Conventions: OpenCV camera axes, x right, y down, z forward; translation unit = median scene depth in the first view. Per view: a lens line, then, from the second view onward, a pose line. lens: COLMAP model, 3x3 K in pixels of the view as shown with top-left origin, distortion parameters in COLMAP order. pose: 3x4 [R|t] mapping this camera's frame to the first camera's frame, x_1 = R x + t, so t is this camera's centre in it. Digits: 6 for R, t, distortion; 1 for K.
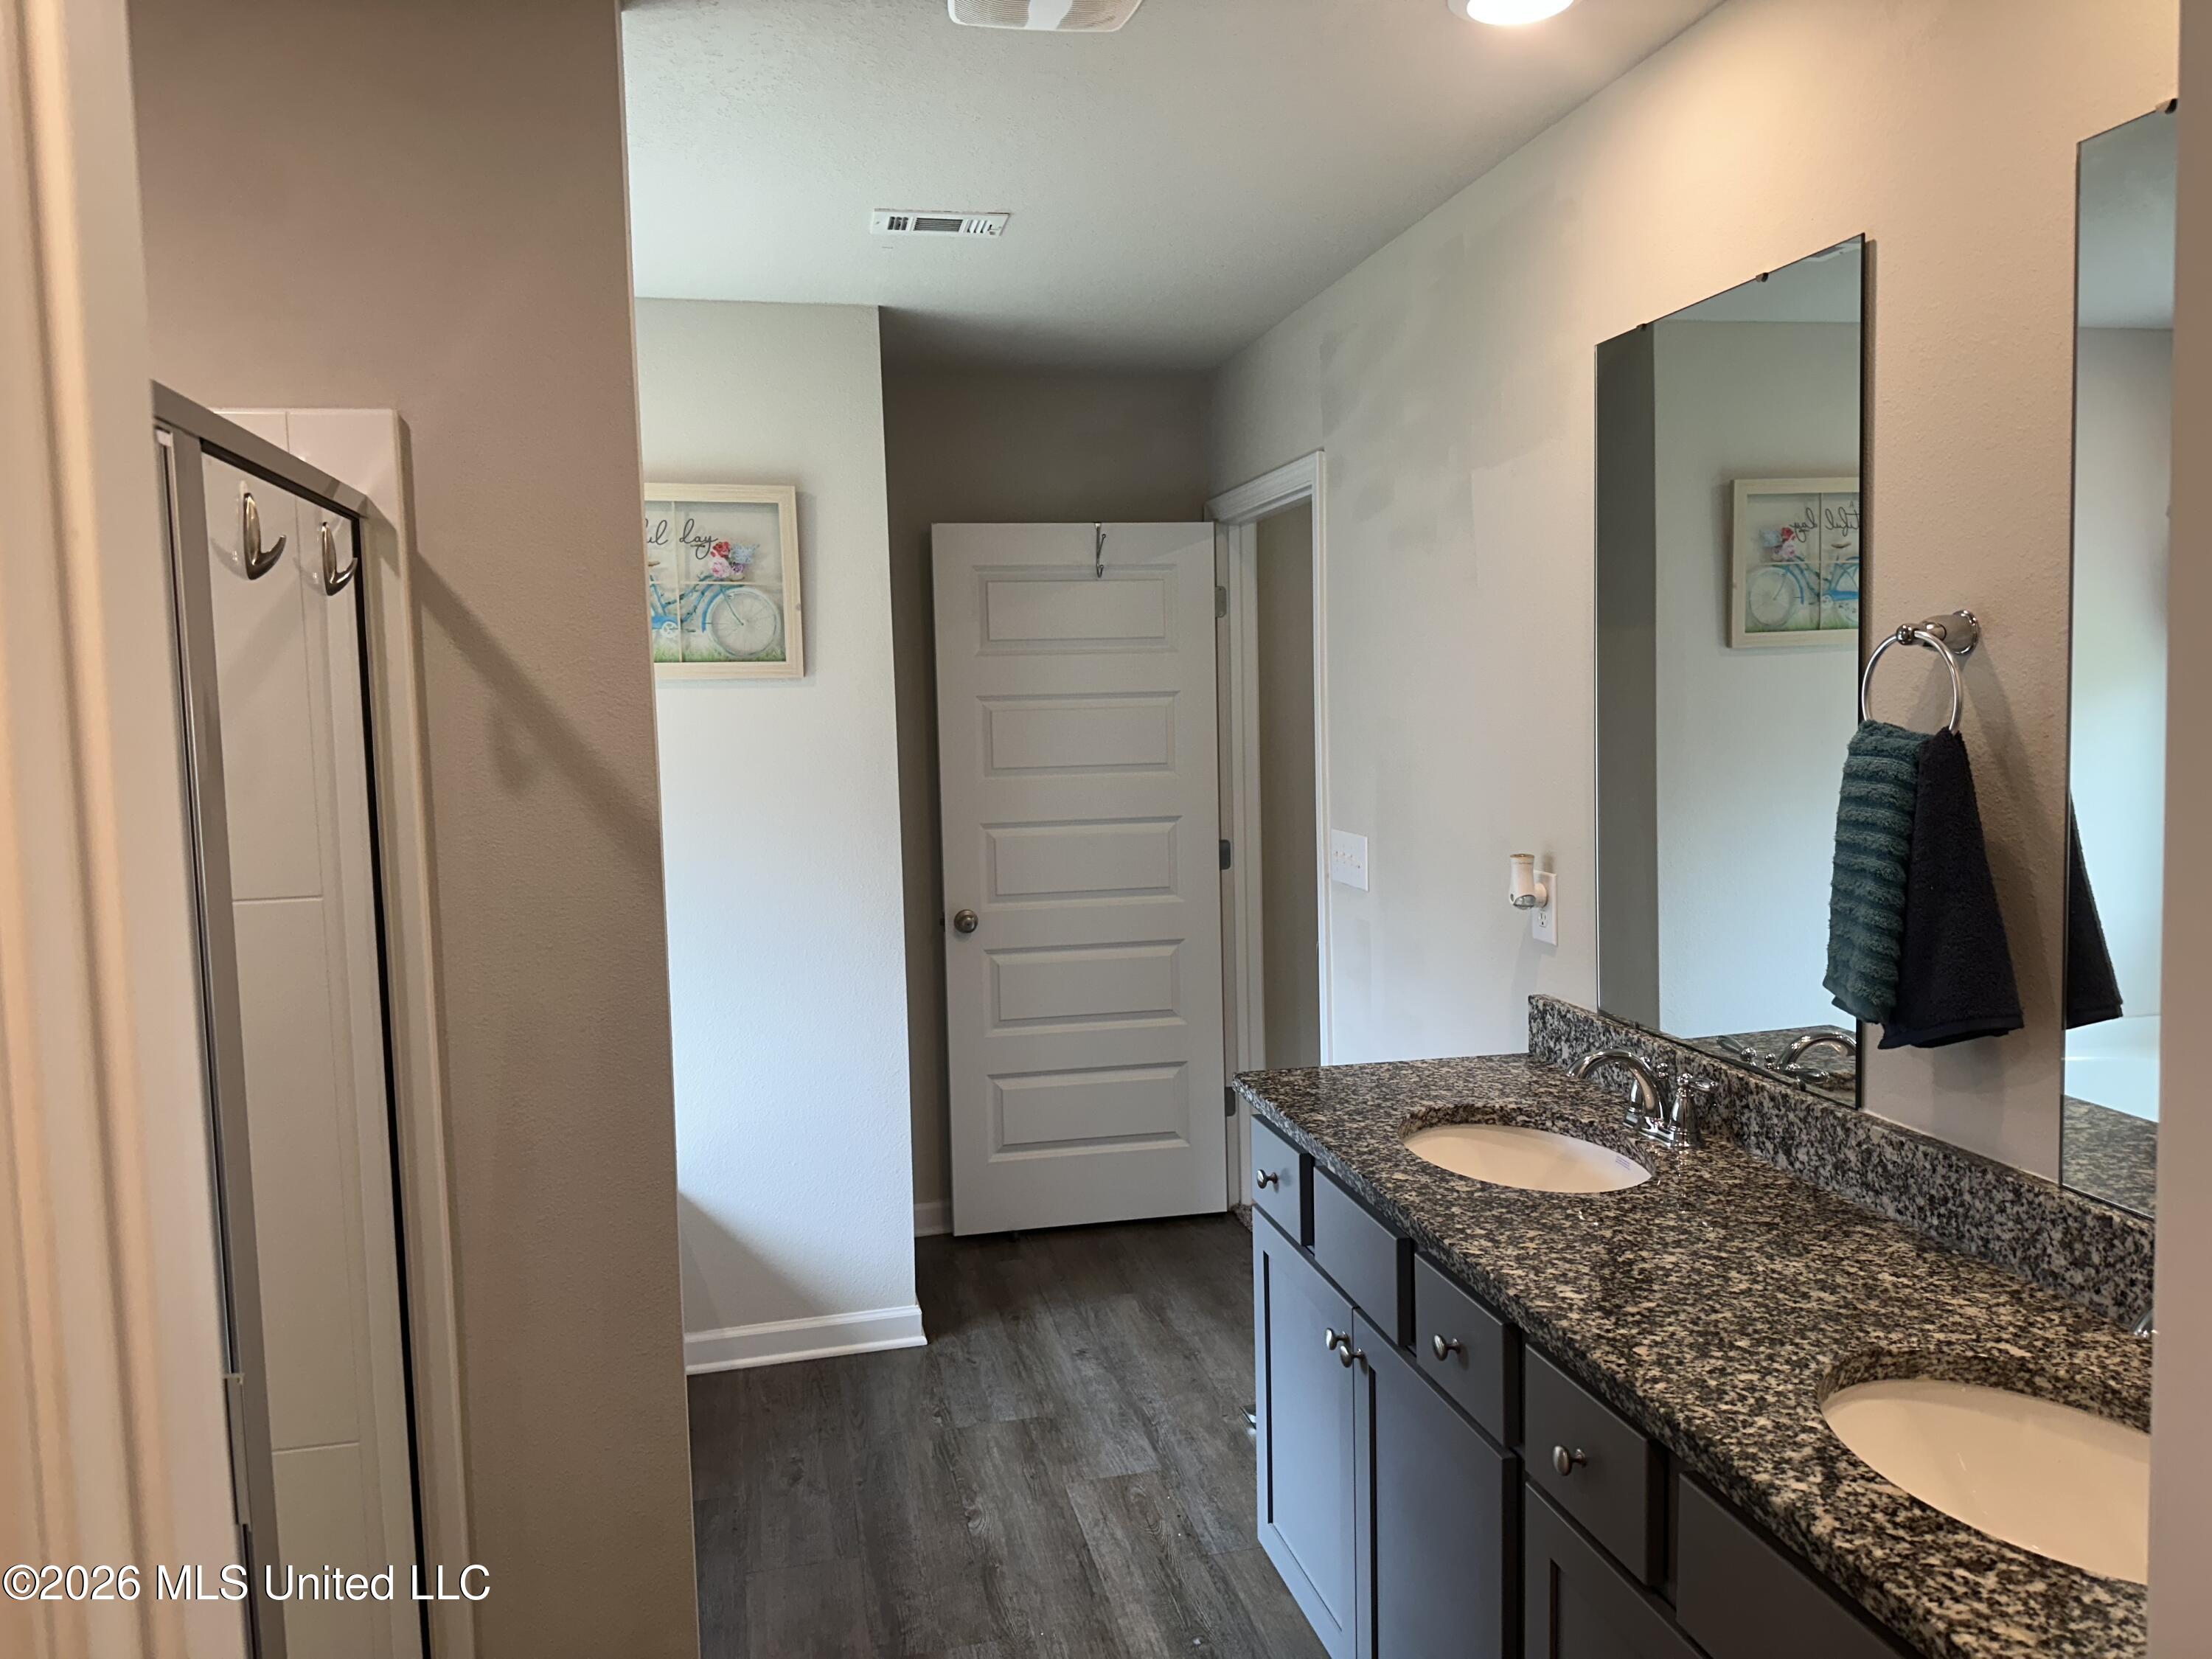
lens RADIAL K [[1547.6, 0, 1107.9], [0, 1547.6, 827.8], [0, 0, 1]] dist [0.070501, -0.086210]
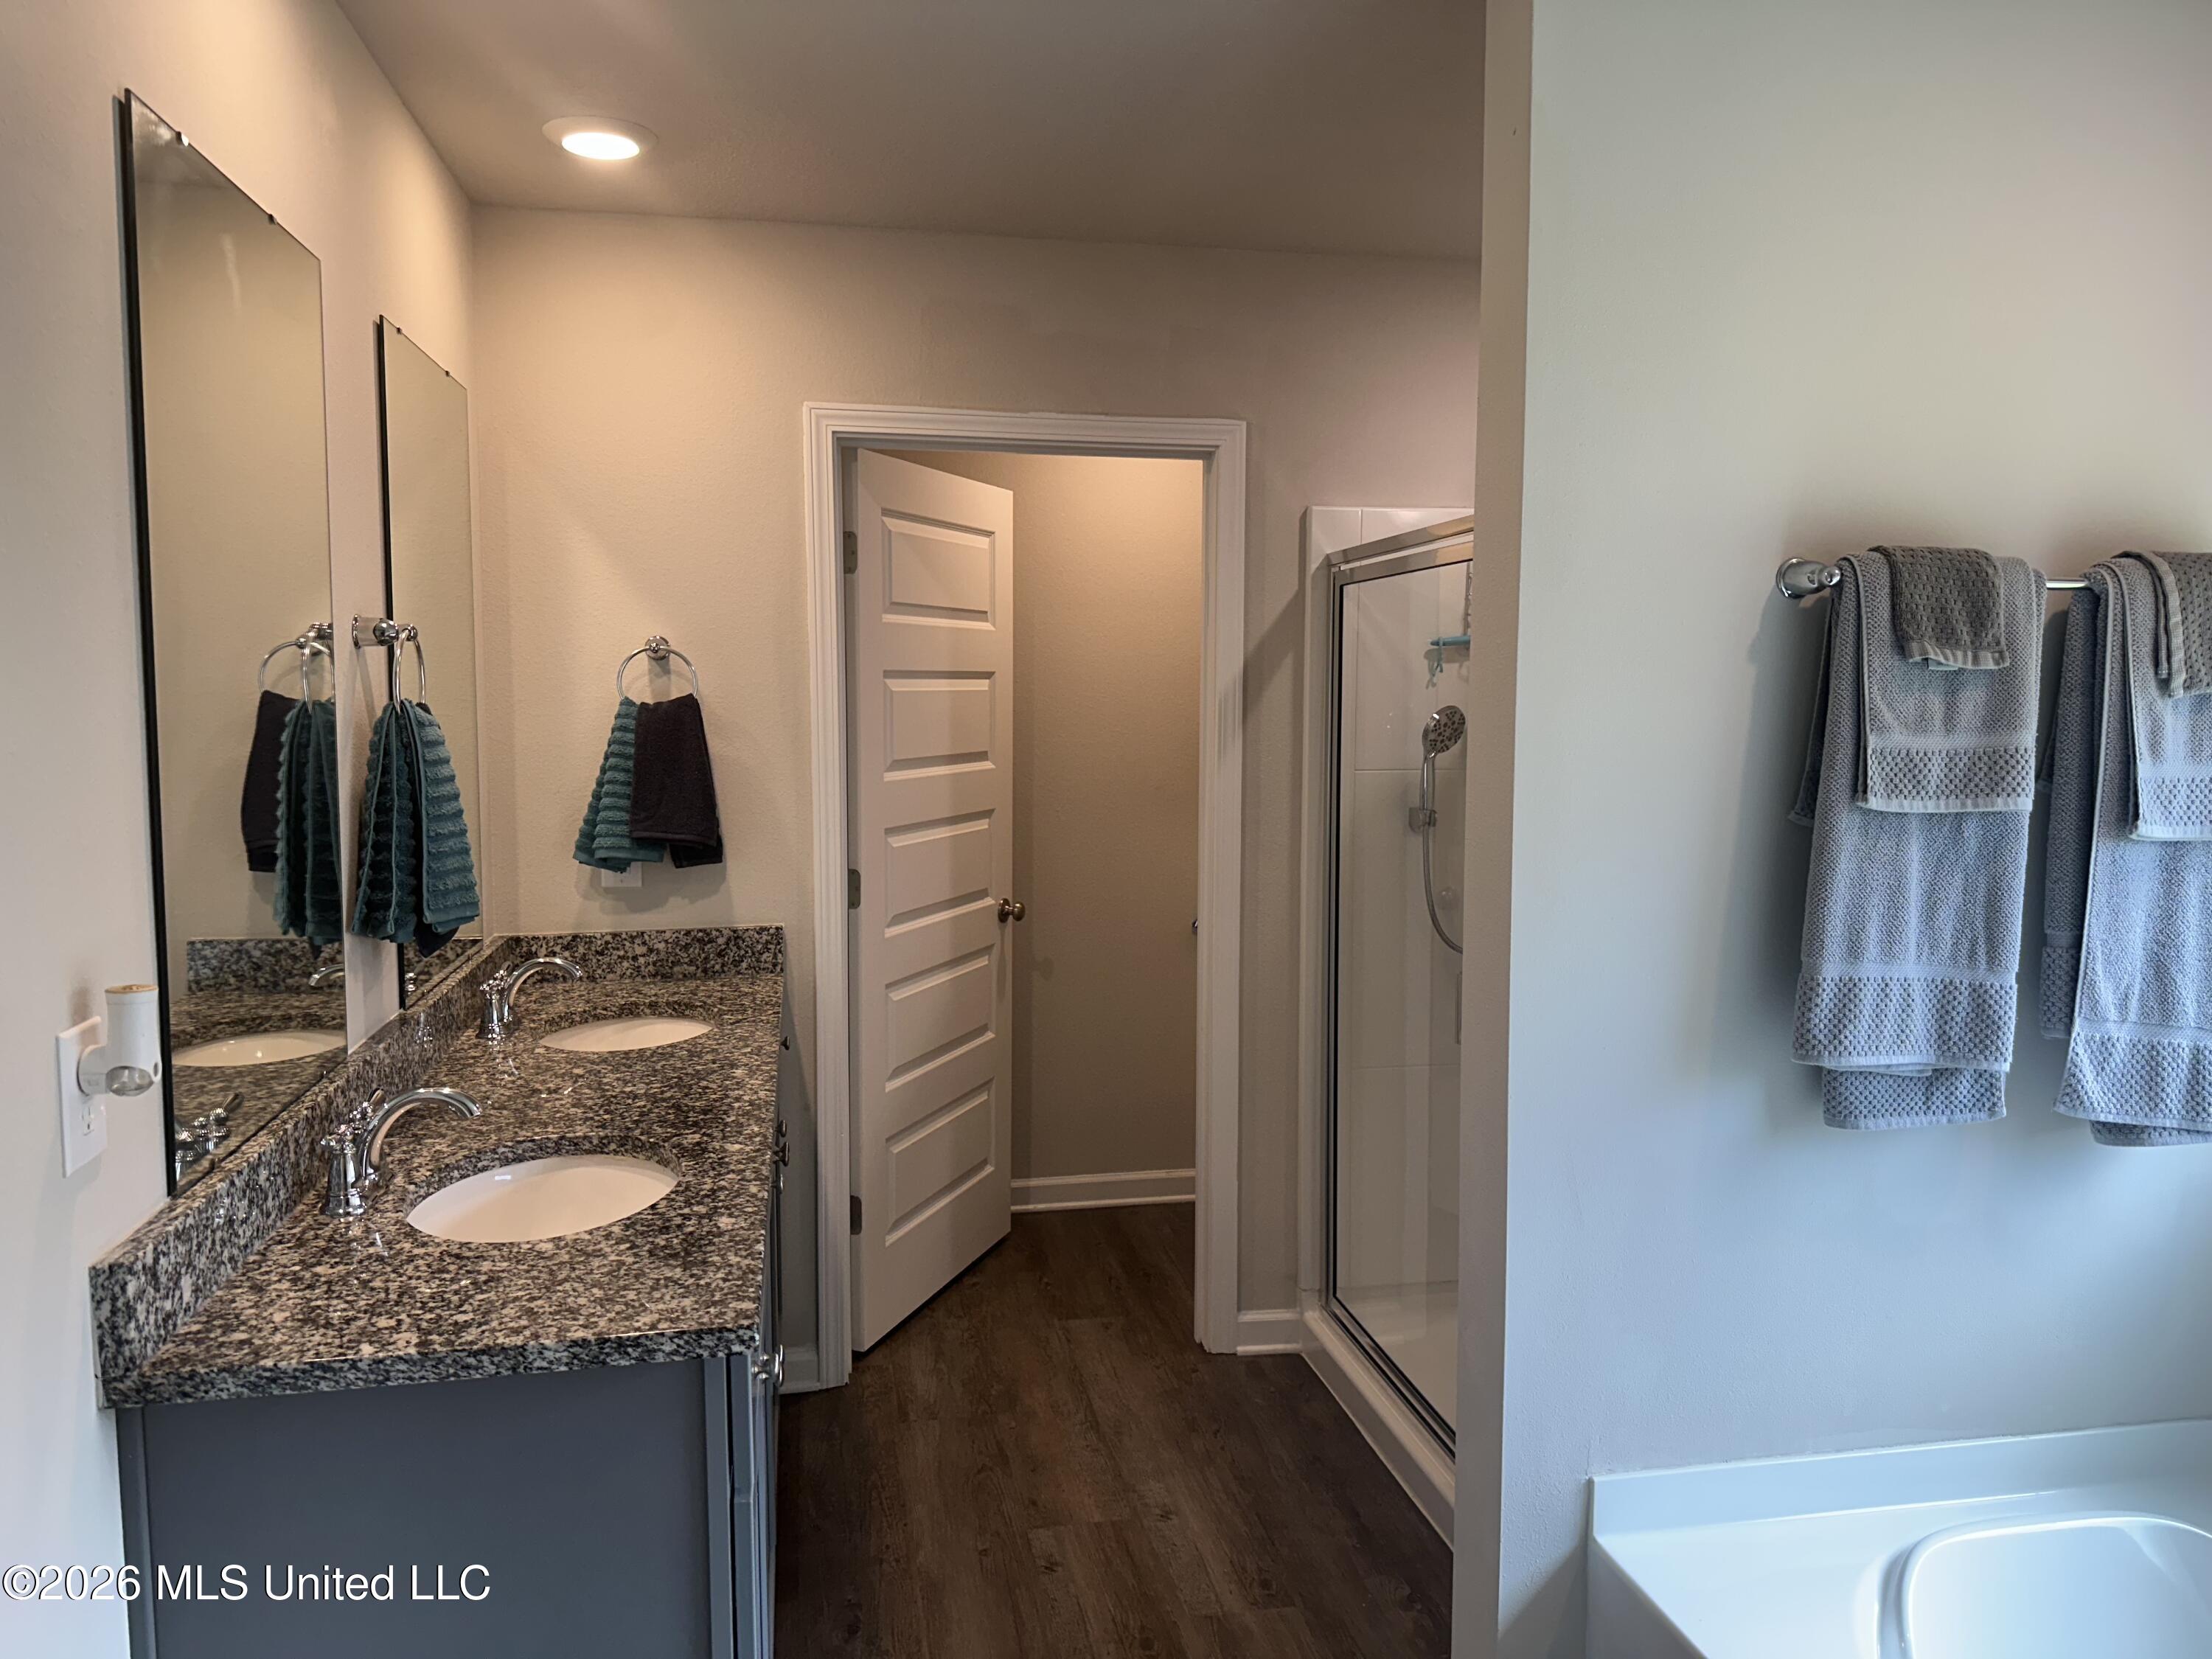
lens RADIAL K [[1547.6, 0, 1089.8], [0, 1547.6, 814.5], [0, 0, 1]] dist [0.070501, -0.086210]
pose [[-0.999183, -0.003691, 0.040256, -0.093168], [0.003048, 0.986112, 0.166052, -0.172999], [-0.040310, 0.166039, -0.985295, 2.051359]]
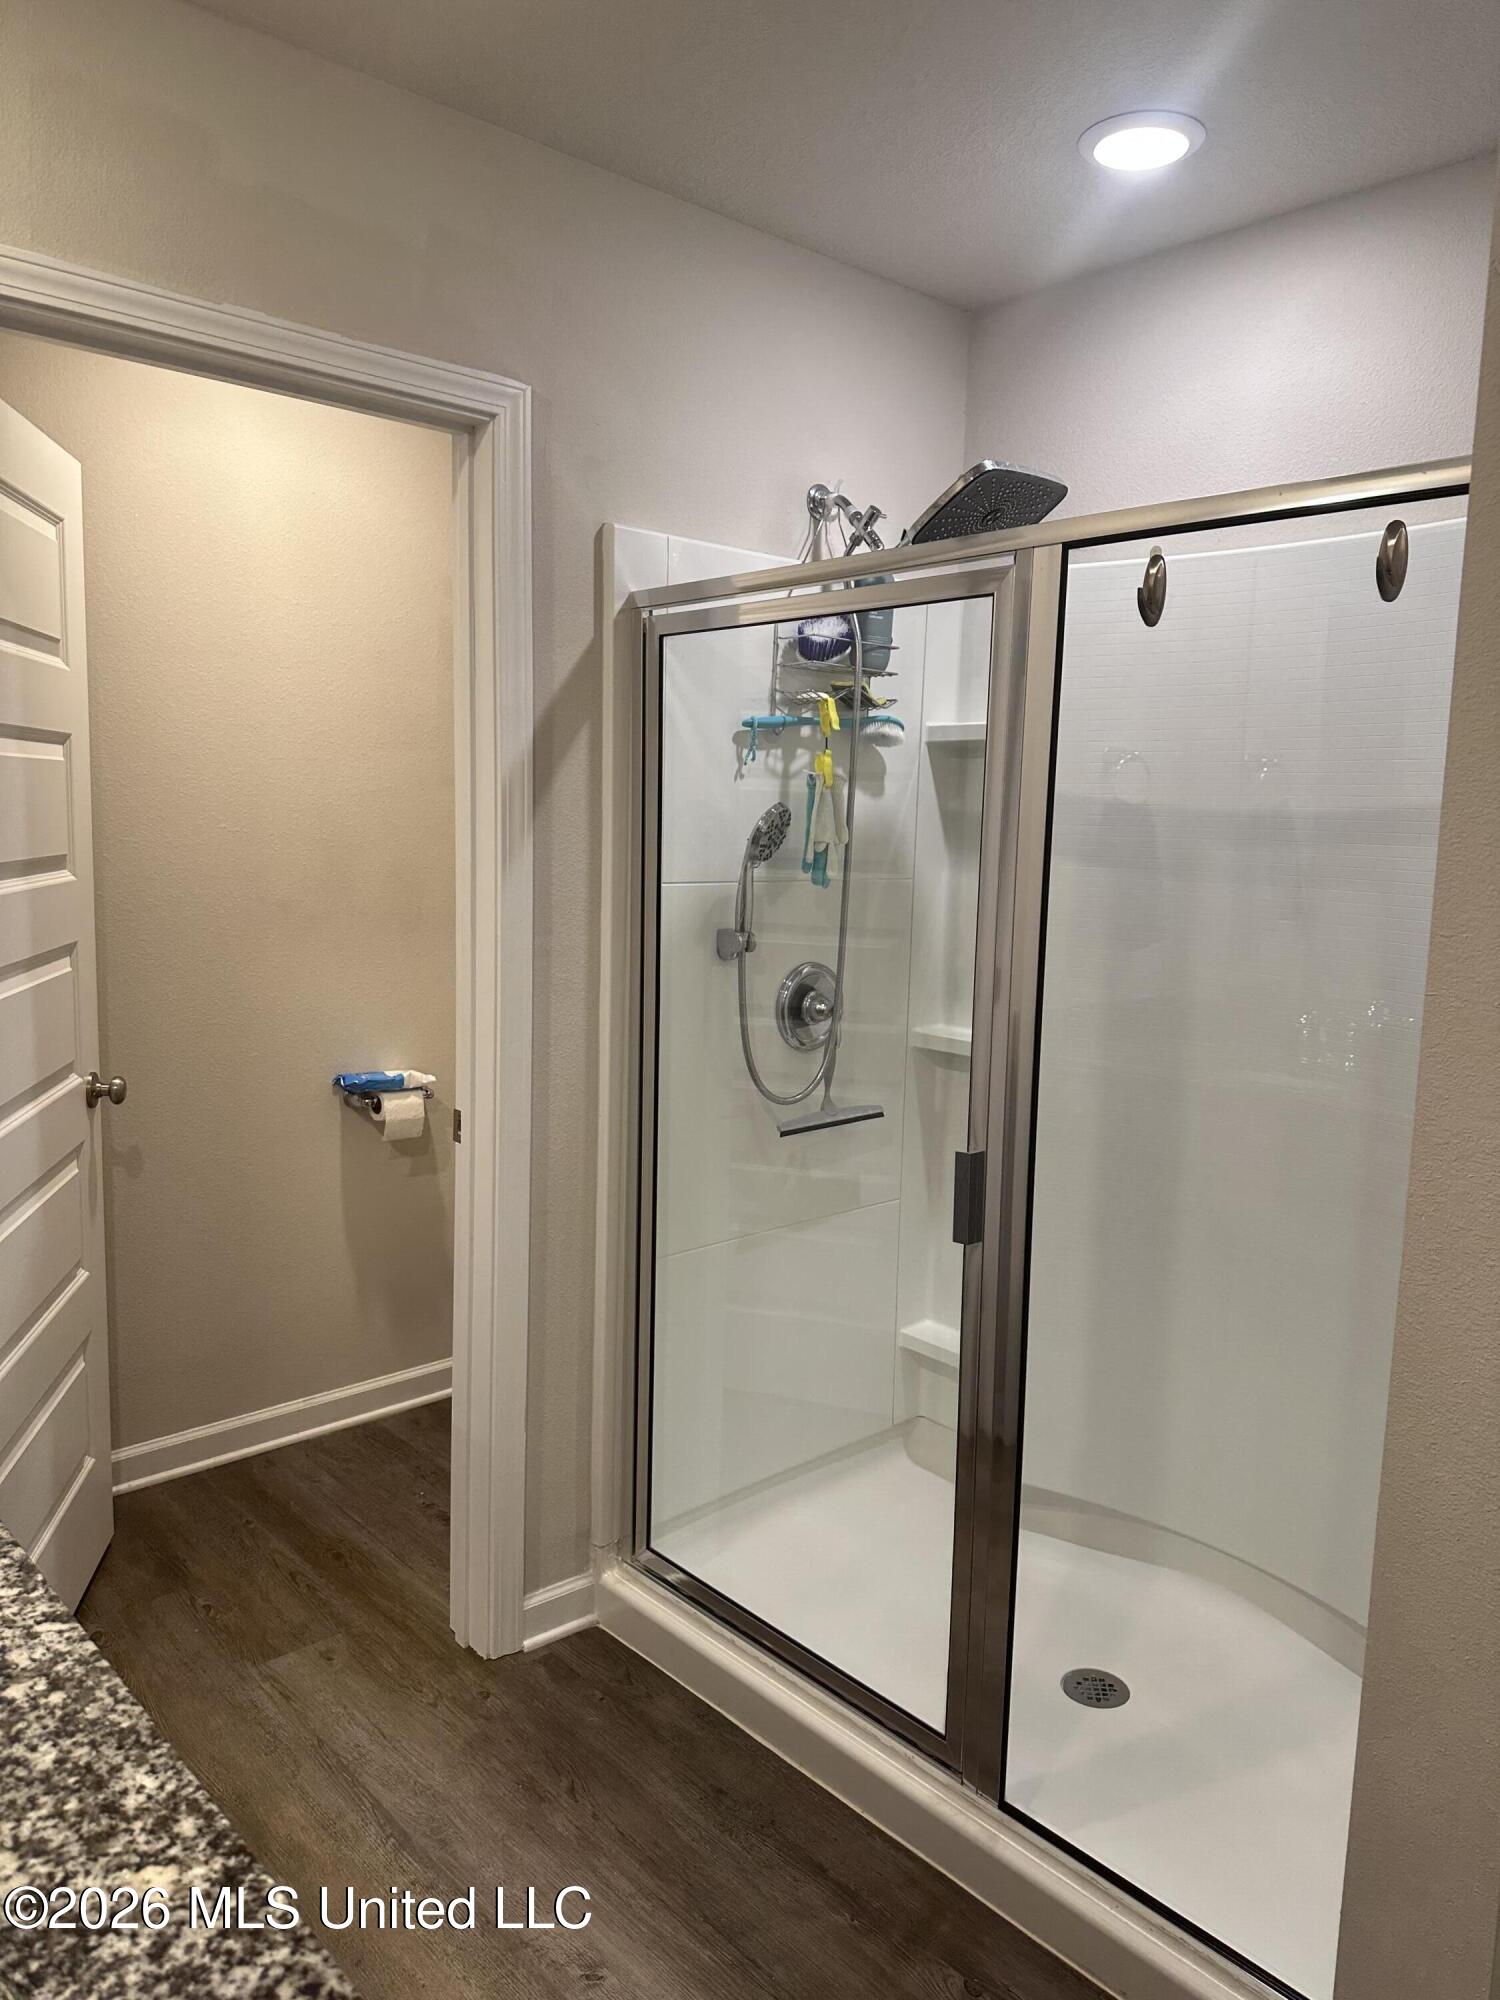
lens RADIAL K [[1399.3, 0, 762.0], [0, 1399.3, 1020.9], [0, 0, 1]] dist [0.070501, -0.086210]
pose [[-0.867645, 0.049346, -0.494729, 0.229329], [-0.066949, 0.974404, 0.214604, -0.078737], [0.492656, 0.219322, -0.842133, 1.379382]]
